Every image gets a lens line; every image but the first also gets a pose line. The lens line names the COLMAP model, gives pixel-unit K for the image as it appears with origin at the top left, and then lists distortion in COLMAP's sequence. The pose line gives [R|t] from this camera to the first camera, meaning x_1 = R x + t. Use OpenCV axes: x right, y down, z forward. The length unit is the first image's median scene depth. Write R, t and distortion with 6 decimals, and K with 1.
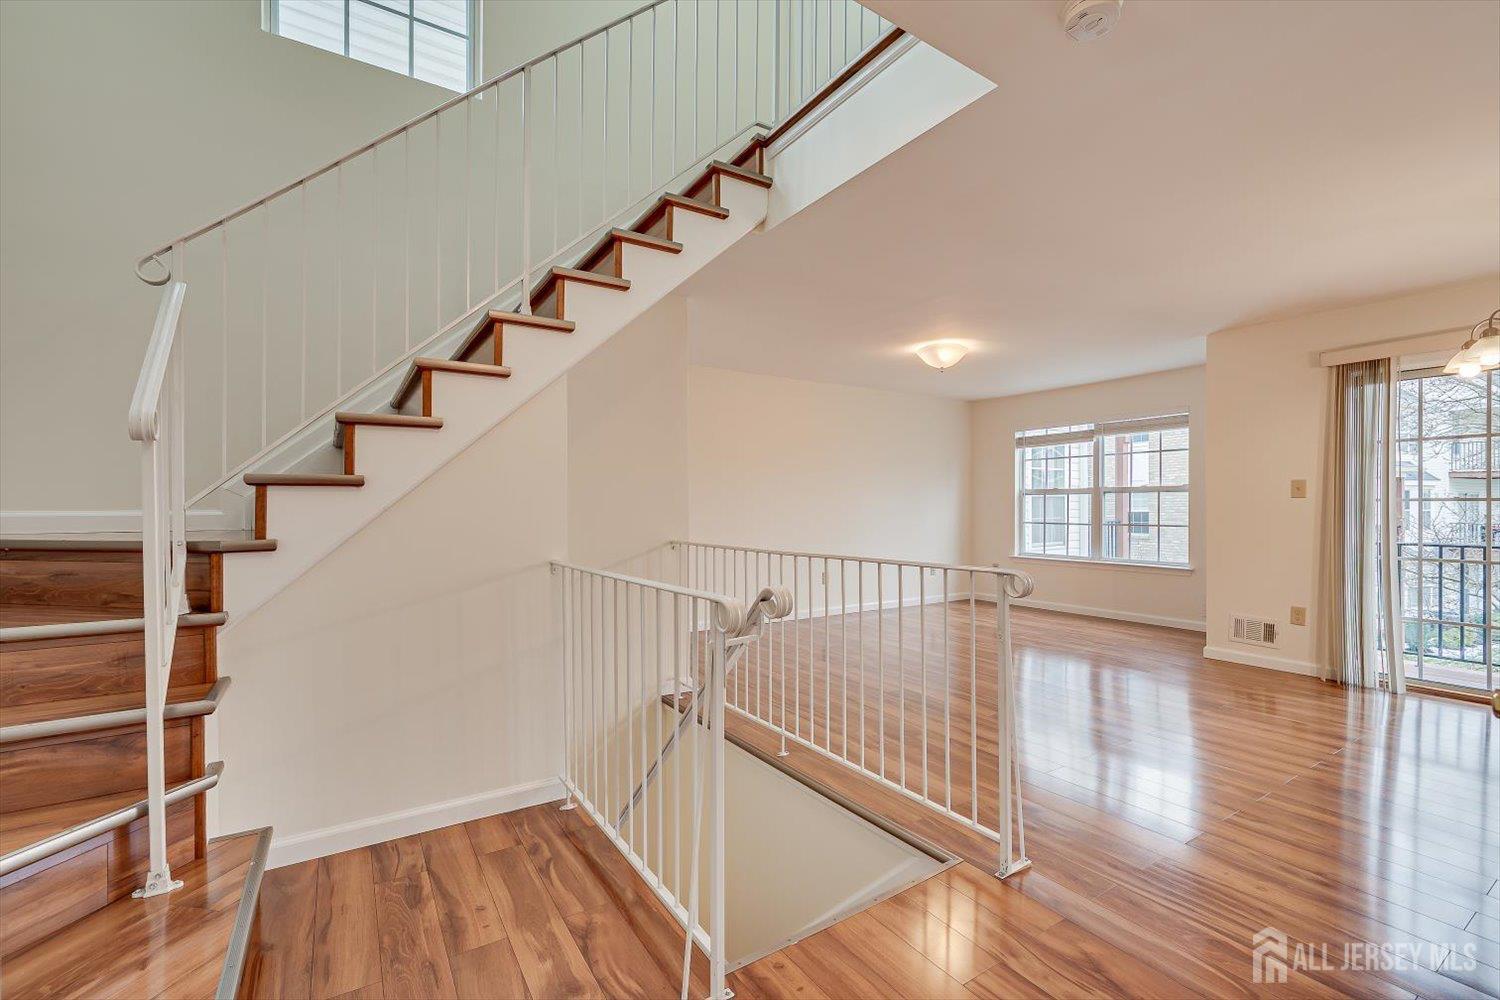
lens RADIAL K [[646.7, 0, 758.3], [0, 646.7, 507.8], [0, 0, 1]] dist [-0.003151, -0.000962]
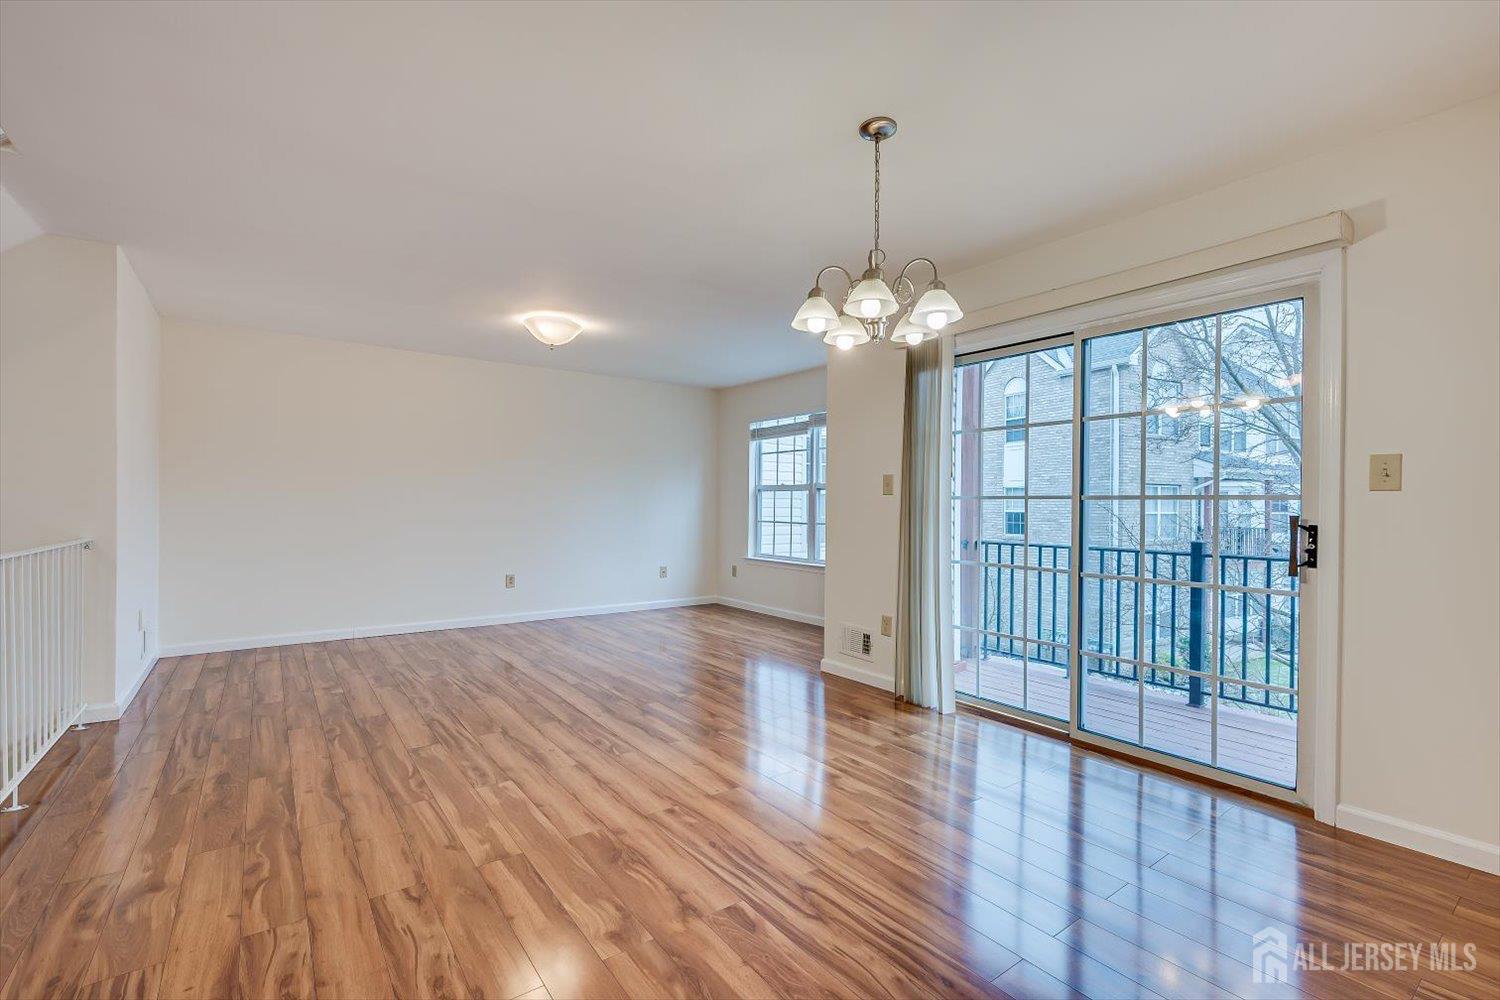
lens RADIAL K [[659.6, 0, 755.7], [0, 659.6, 508.8], [0, 0, 1]] dist [0.000478, 0.000080]
pose [[0.997966, 0.010314, 0.062912, 0.515903], [-0.010632, 0.999932, 0.004729, 0.001439], [-0.062859, -0.005388, 0.998008, 0.079568]]
